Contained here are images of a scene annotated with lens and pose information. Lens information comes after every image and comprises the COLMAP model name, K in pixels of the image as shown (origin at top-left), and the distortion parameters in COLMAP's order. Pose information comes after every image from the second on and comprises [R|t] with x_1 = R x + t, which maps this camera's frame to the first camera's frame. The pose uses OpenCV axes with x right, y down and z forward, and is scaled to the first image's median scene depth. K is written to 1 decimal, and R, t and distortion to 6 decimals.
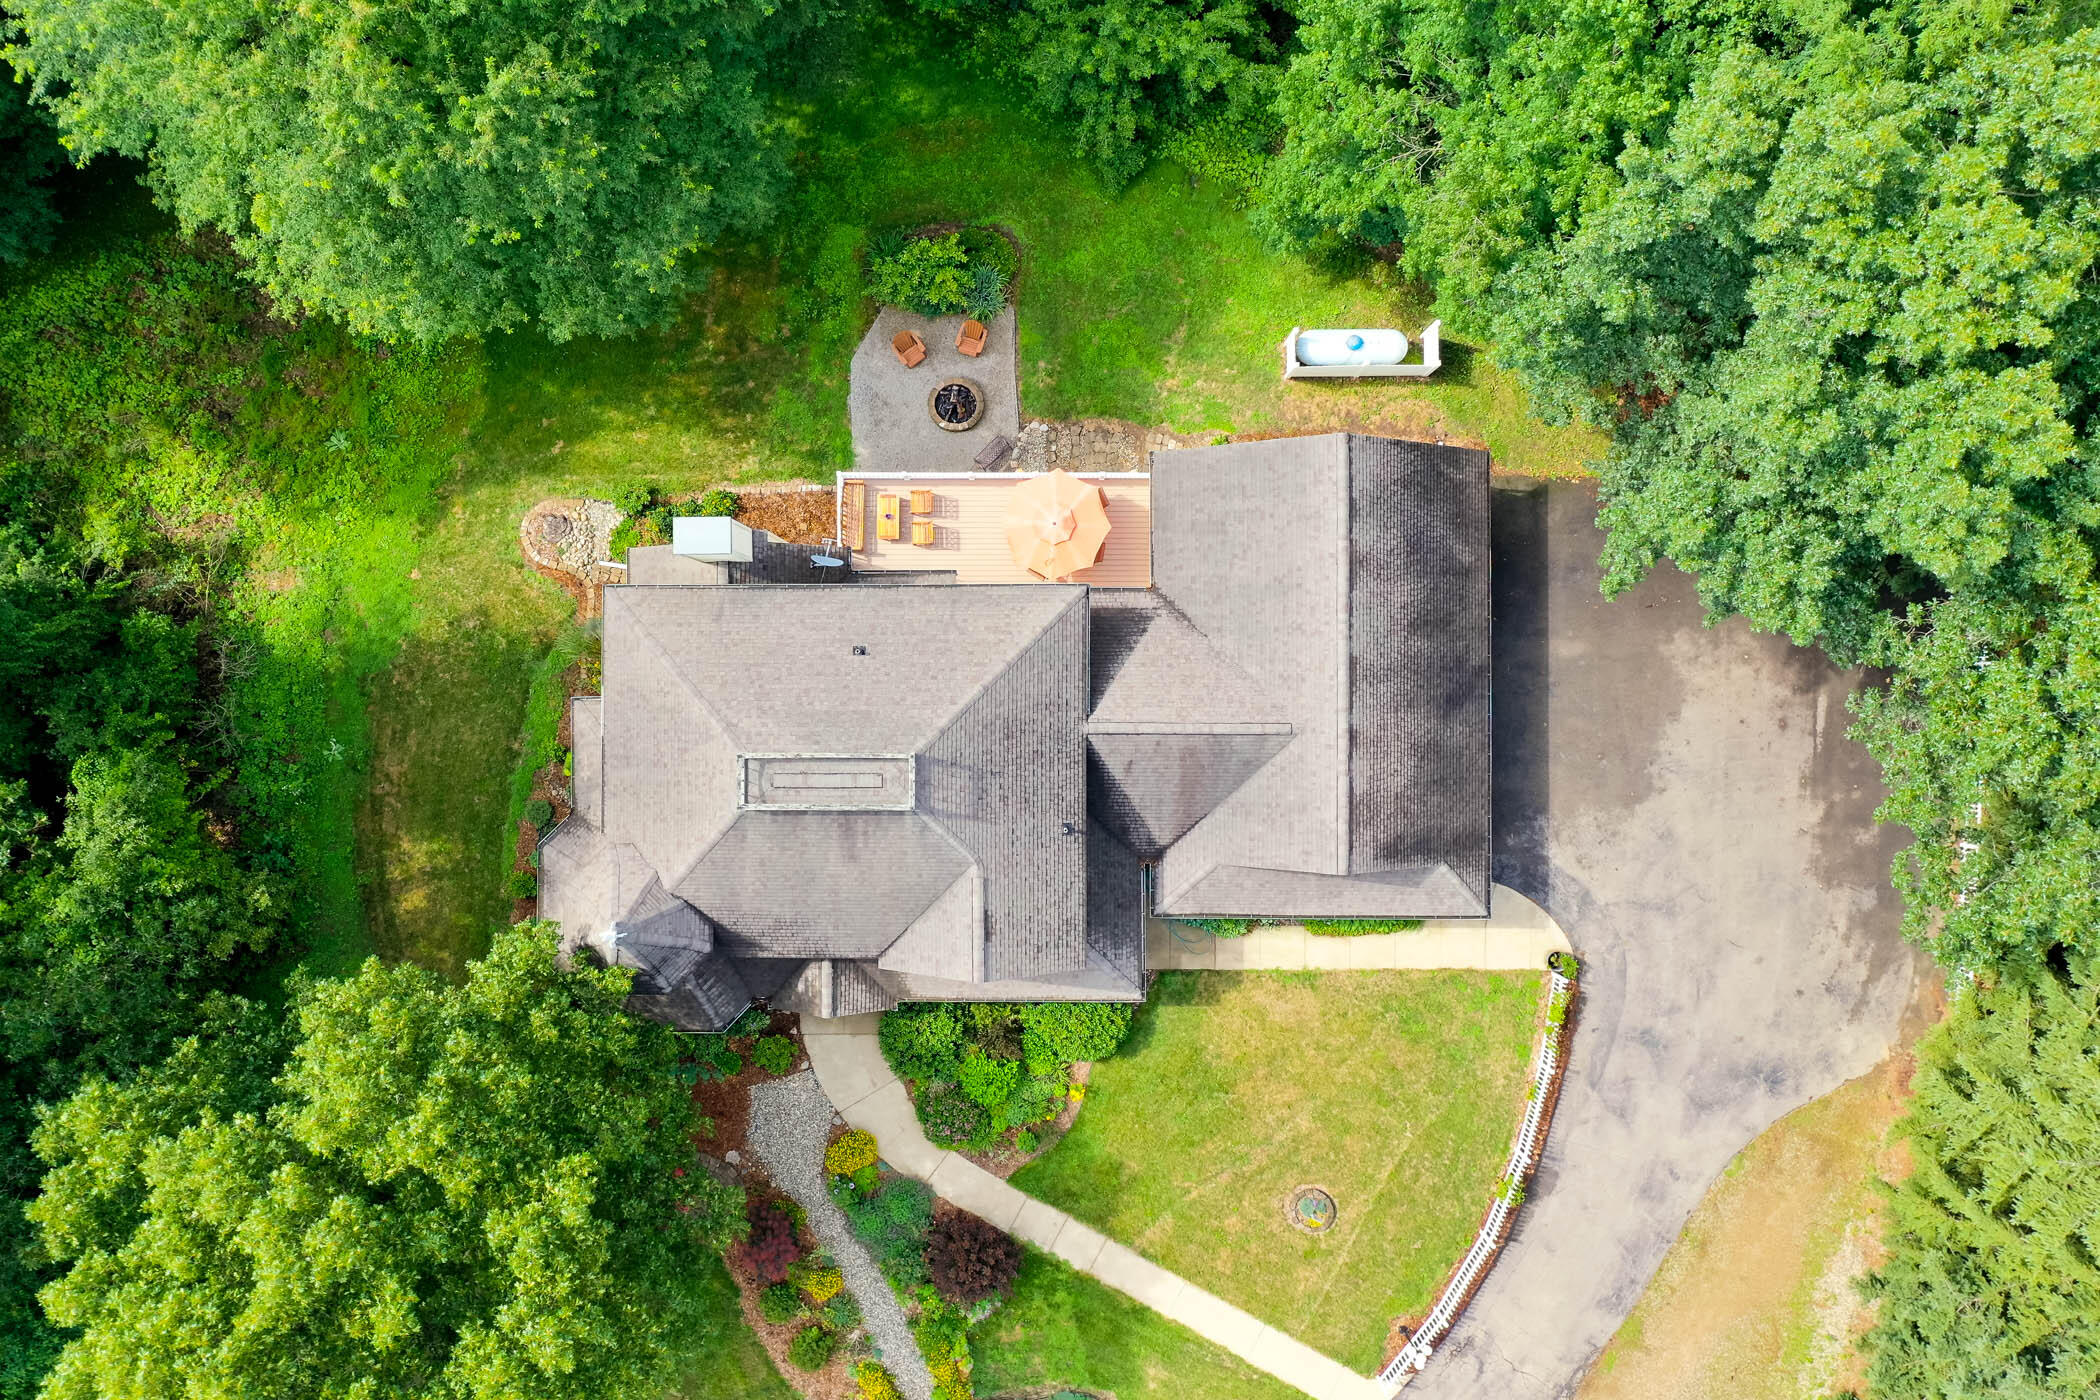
lens RADIAL K [[1644.7, 0, 1050.0], [0, 1644.7, 700.0], [0, 0, 1]] dist [0.004749, -0.004034]
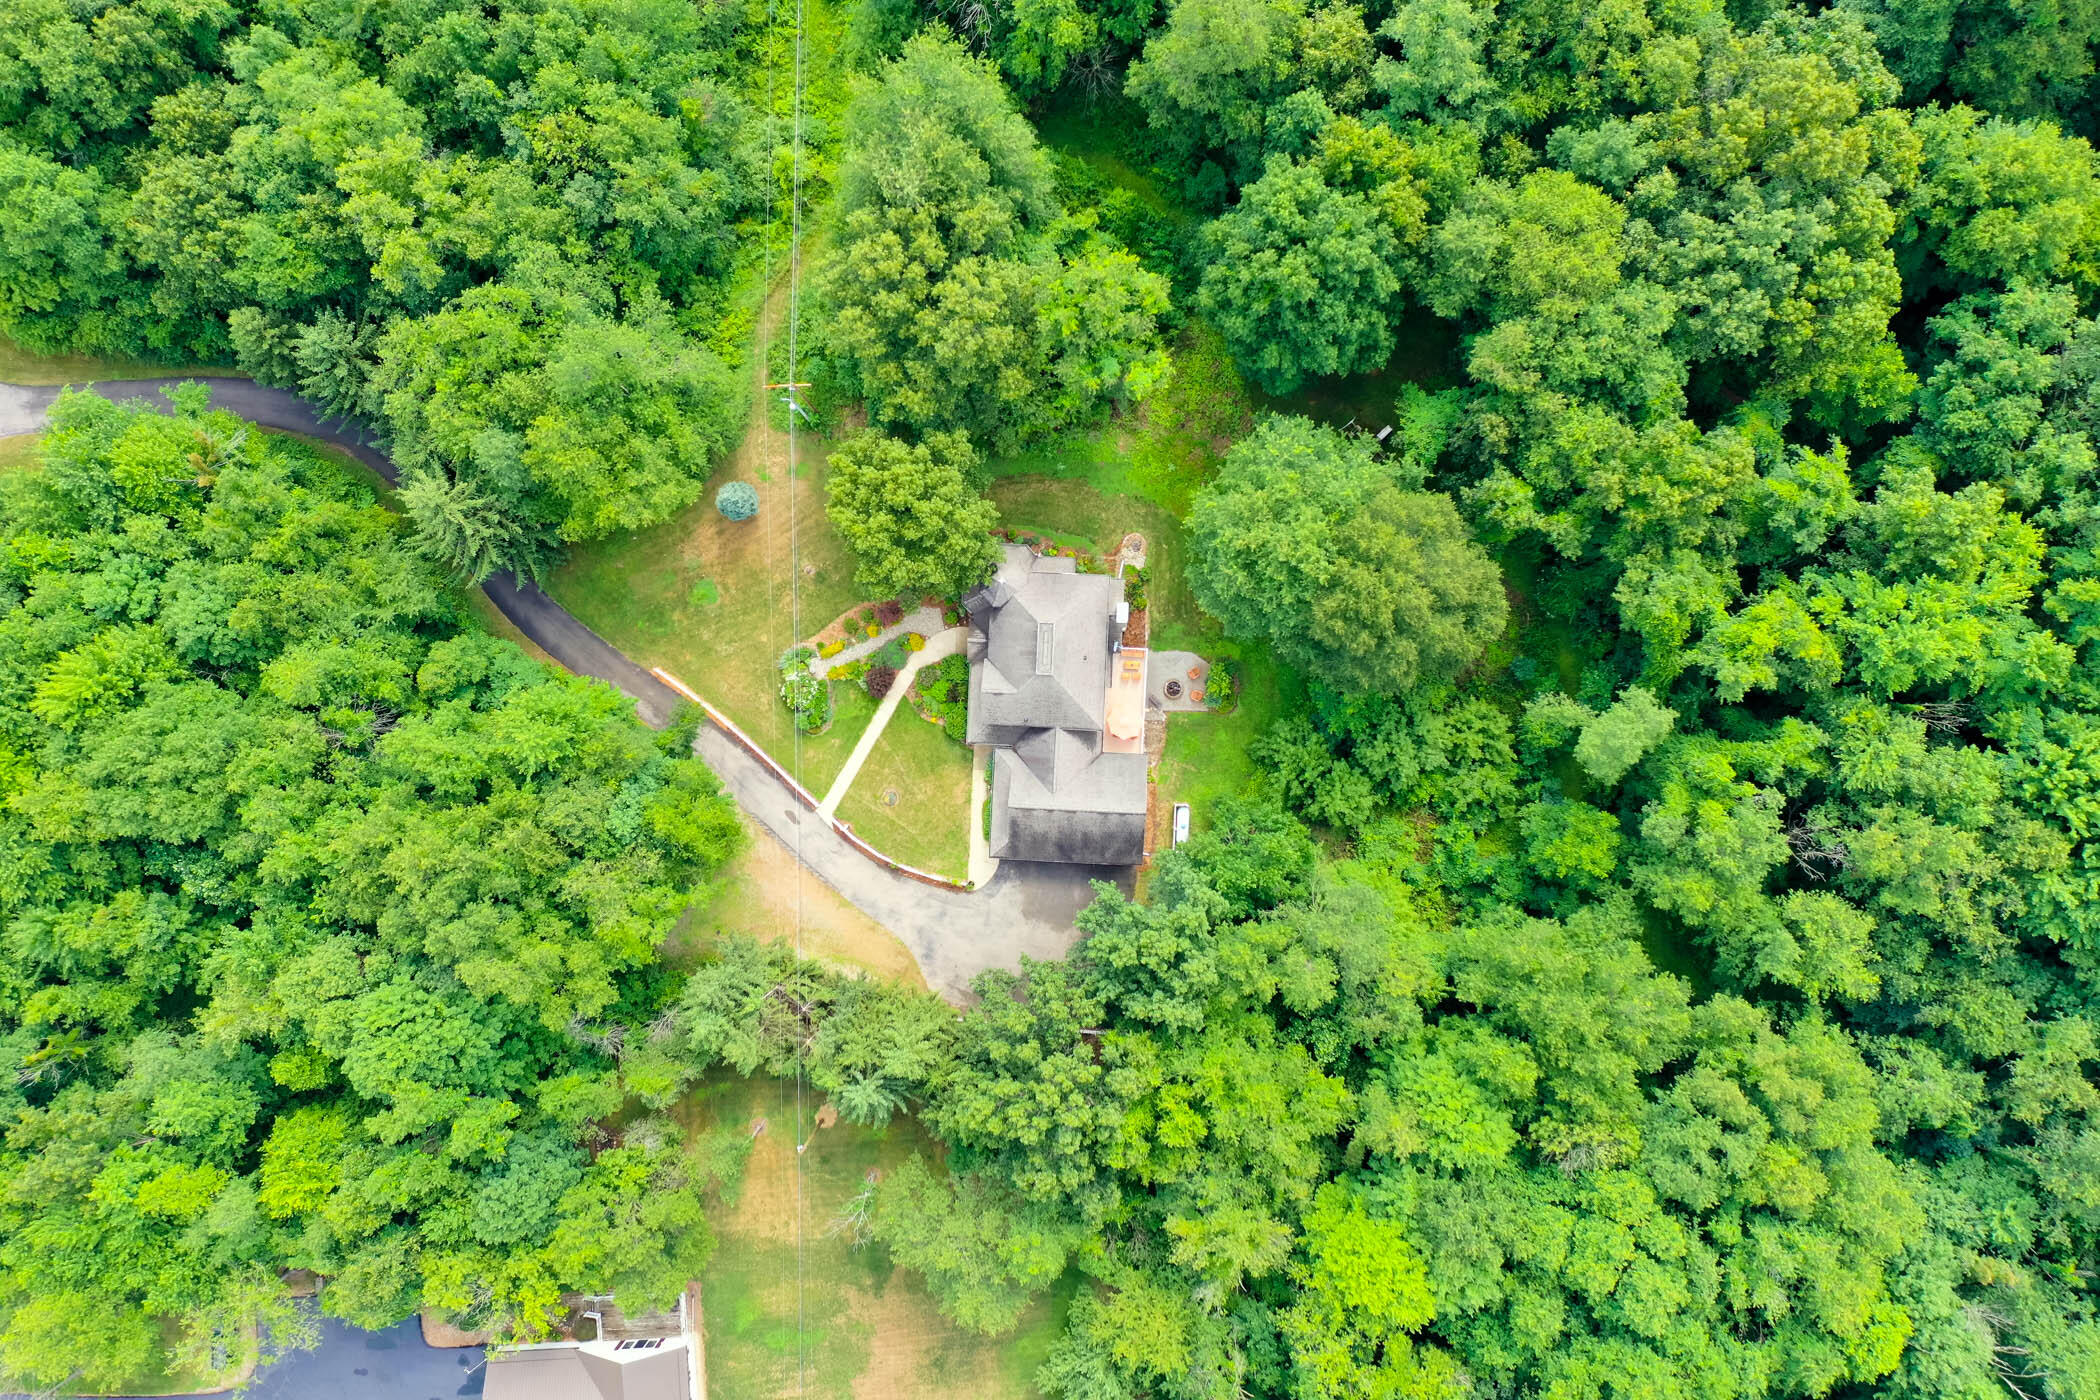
lens RADIAL K [[1682.3, 0, 1050.0], [0, 1682.3, 700.0], [0, 0, 1]] dist [0.003441, -0.000382]
pose [[-0.047317, 0.998830, -0.009958, 0.001164], [-0.998448, -0.047001, 0.029878, -0.056468], [0.029375, 0.011357, 0.999504, -1.988945]]
